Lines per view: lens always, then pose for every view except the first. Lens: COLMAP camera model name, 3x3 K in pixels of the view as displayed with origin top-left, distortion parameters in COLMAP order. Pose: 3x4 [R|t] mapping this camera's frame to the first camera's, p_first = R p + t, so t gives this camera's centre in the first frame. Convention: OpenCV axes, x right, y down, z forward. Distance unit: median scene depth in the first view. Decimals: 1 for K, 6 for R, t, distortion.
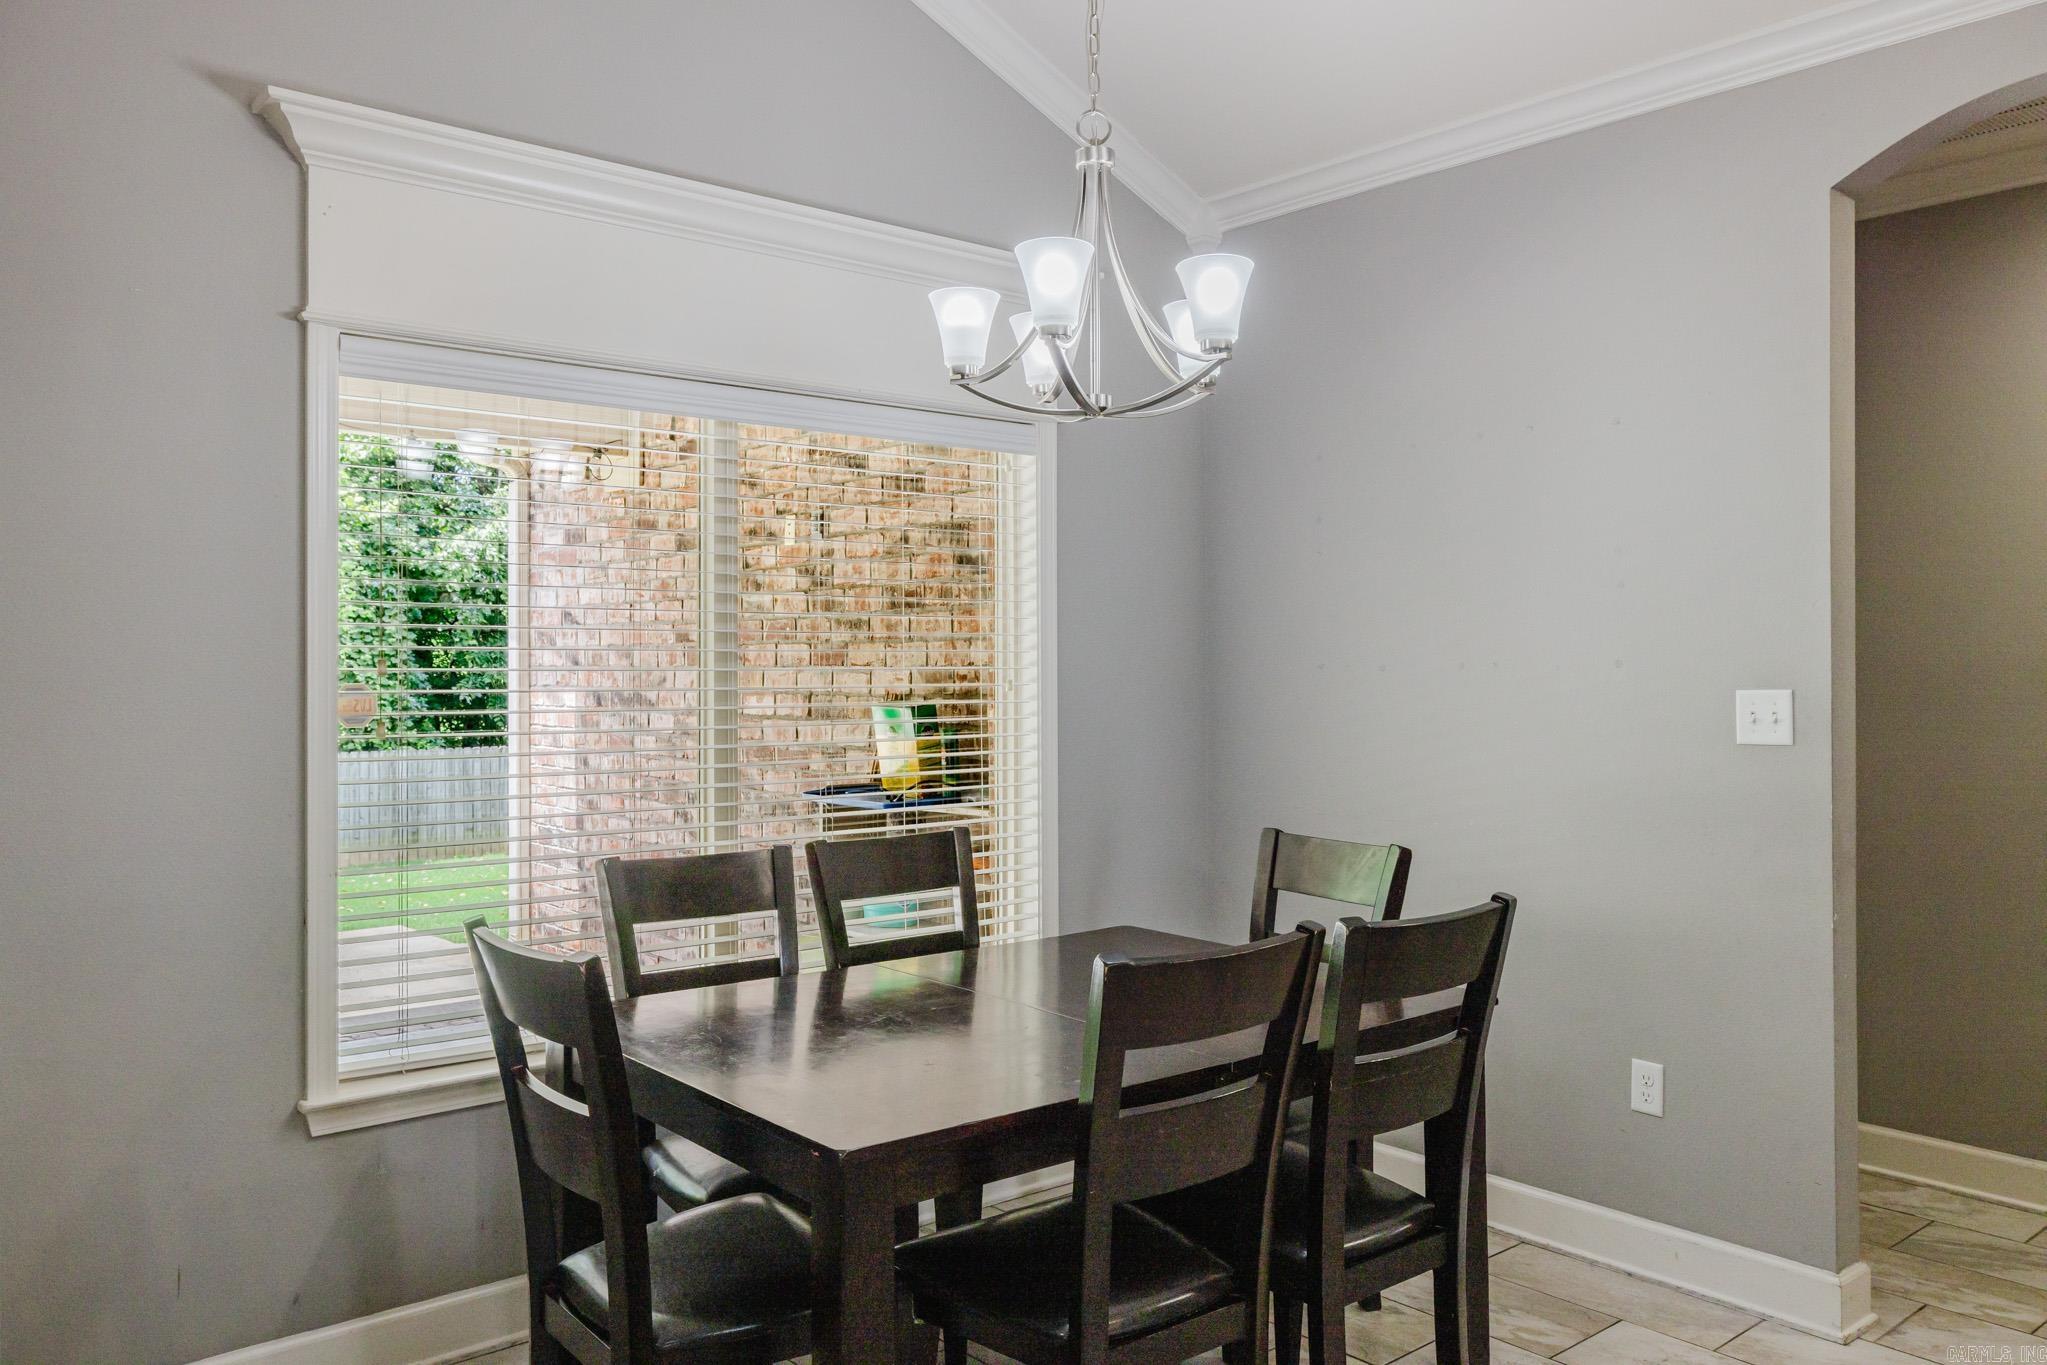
lens RADIAL K [[1535.9, 0, 1012.0], [0, 1535.9, 656.2], [0, 0, 1]] dist [0.002338, 0.004984]
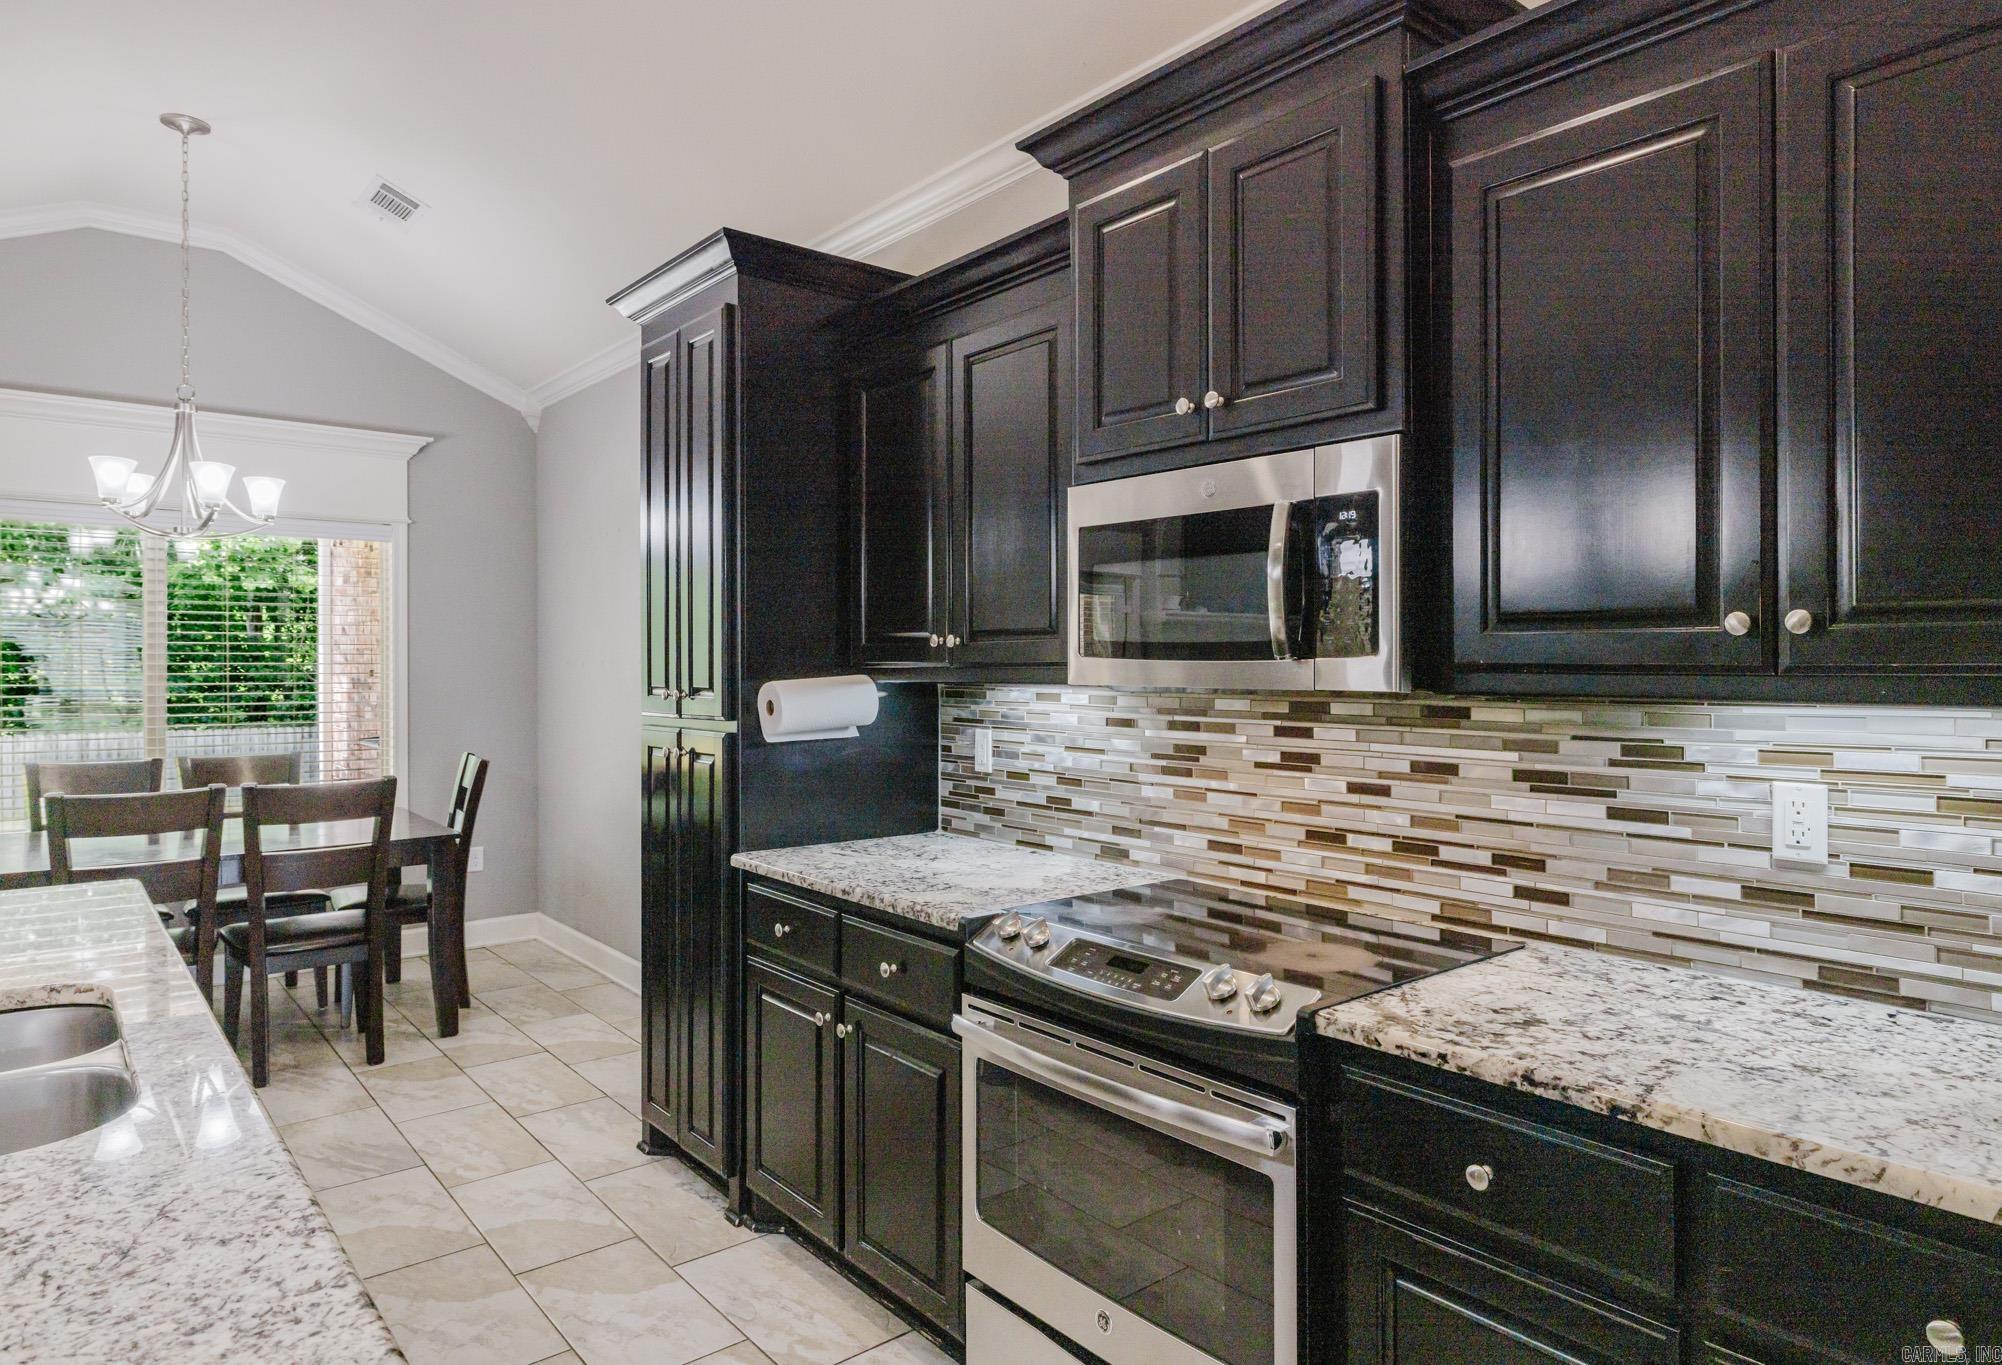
lens RADIAL K [[1188.2, 0, 1028.3], [0, 1188.2, 665.4], [0, 0, 1]] dist [0.004516, -0.002598]
pose [[0.999992, 0.001155, -0.003879, 0.580720], [-0.001122, 0.999963, 0.008506, -0.002267], [0.003889, -0.008502, 0.999956, -0.274534]]
